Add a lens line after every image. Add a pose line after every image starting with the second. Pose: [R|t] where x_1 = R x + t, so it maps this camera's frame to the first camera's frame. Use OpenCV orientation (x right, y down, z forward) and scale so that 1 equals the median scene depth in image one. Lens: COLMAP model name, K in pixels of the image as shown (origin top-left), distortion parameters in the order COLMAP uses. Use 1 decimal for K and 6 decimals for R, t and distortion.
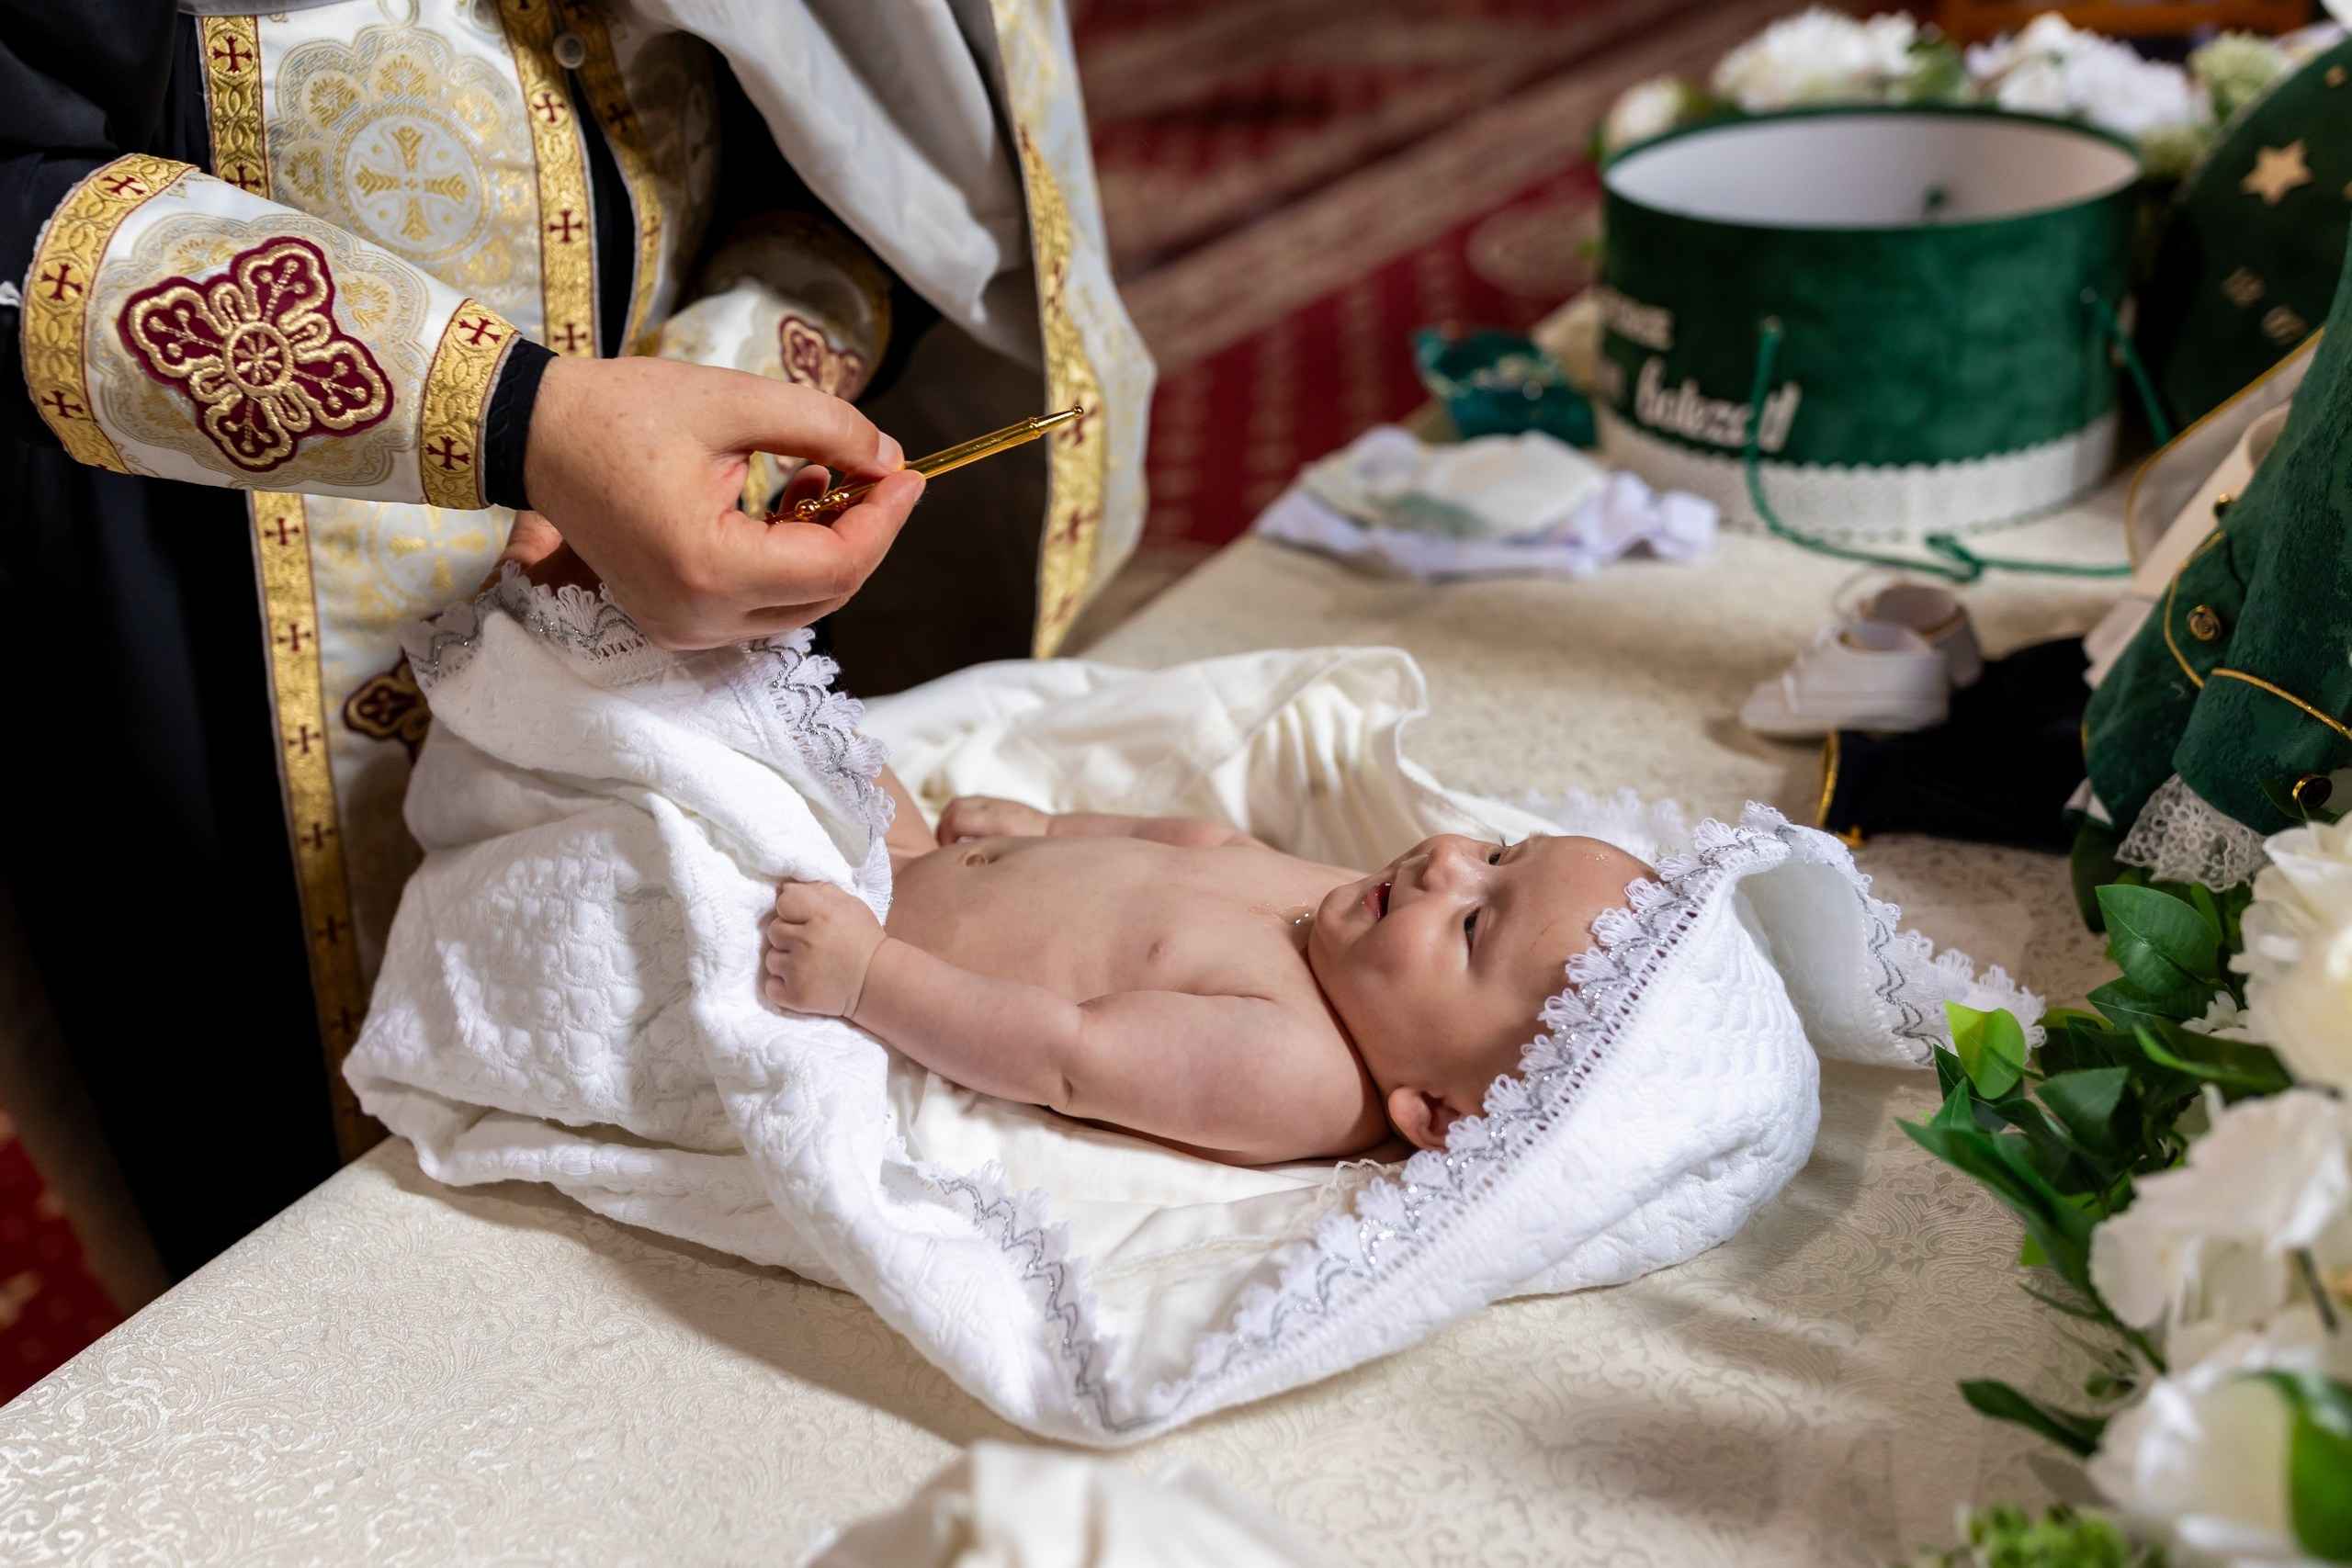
lens RADIAL K [[2325.8, 0, 1088.8], [0, 2325.8, 814.0], [0, 0, 1]] dist [-0.000682, -0.020553]
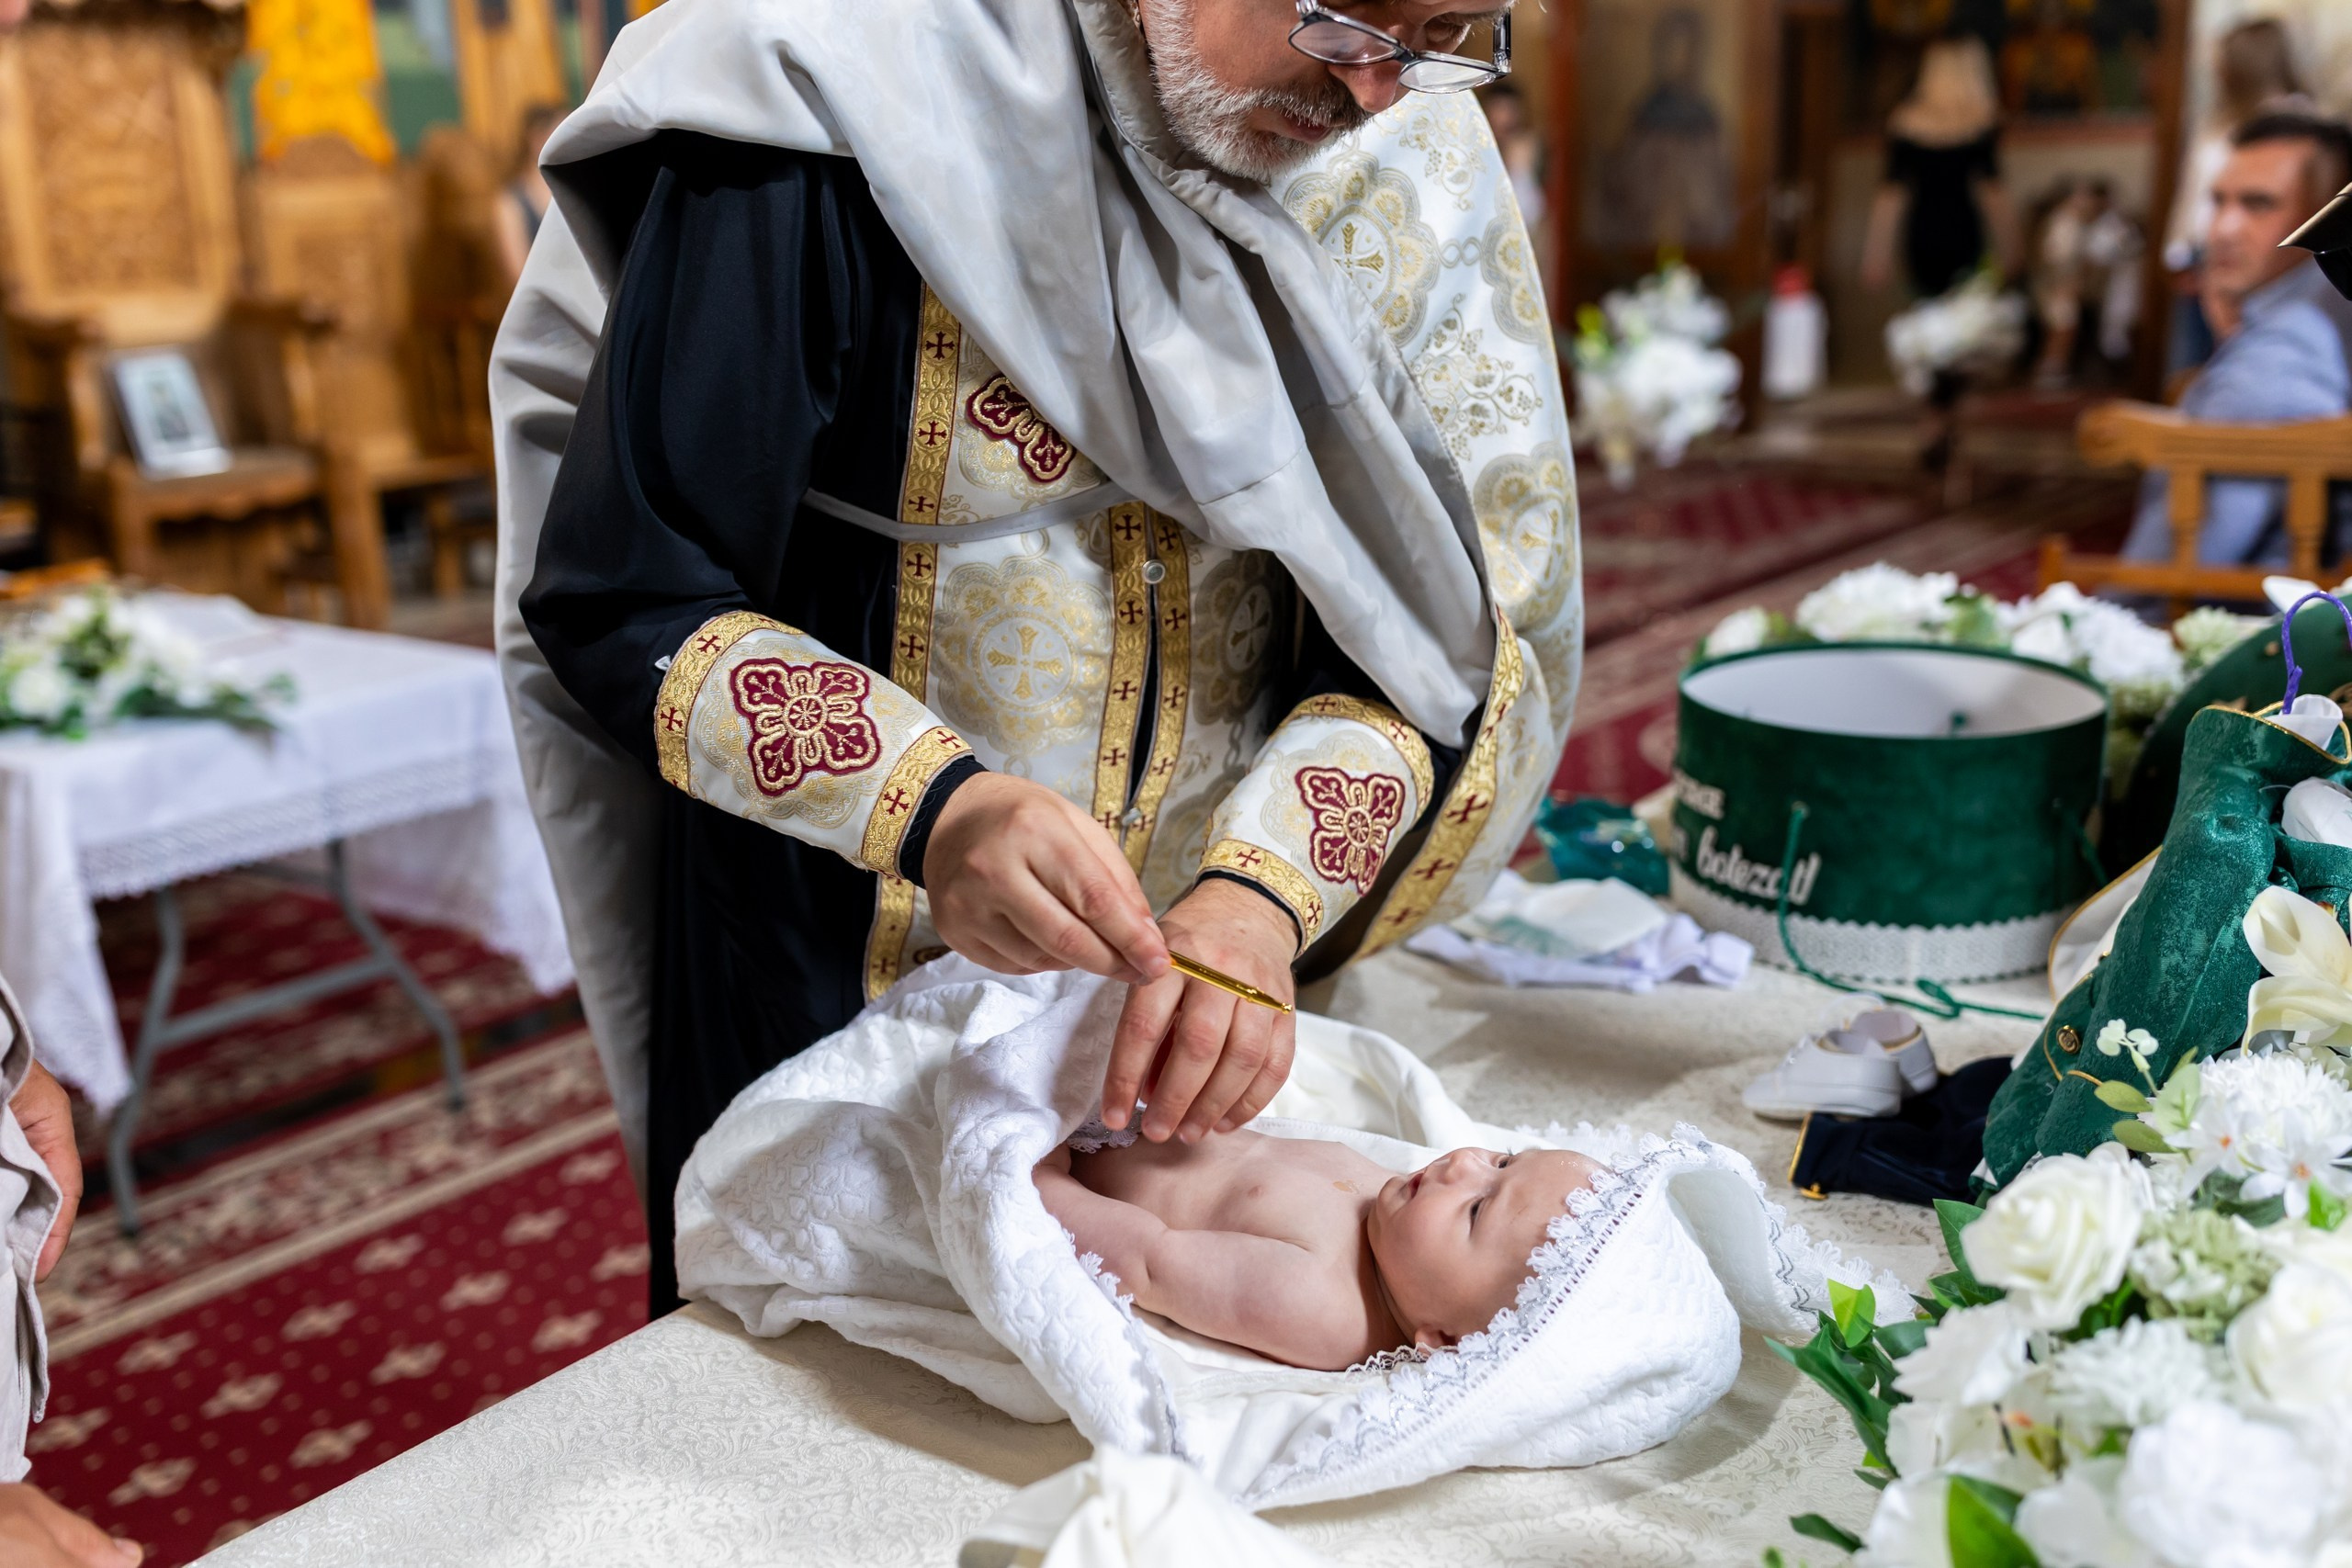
lens RADIAL K [[2325.8, 0, 1088.8], [0, 2325.8, 814.0], [0, 0, 1]] dist [-0.000682, -0.020553]
pose [[0.993122, 0.079642, -0.085826, 0.018013], [-0.094592, 0.977743, -0.187271, 0.068358], [0.069001, 0.194101, 0.978552, -0.268653]]
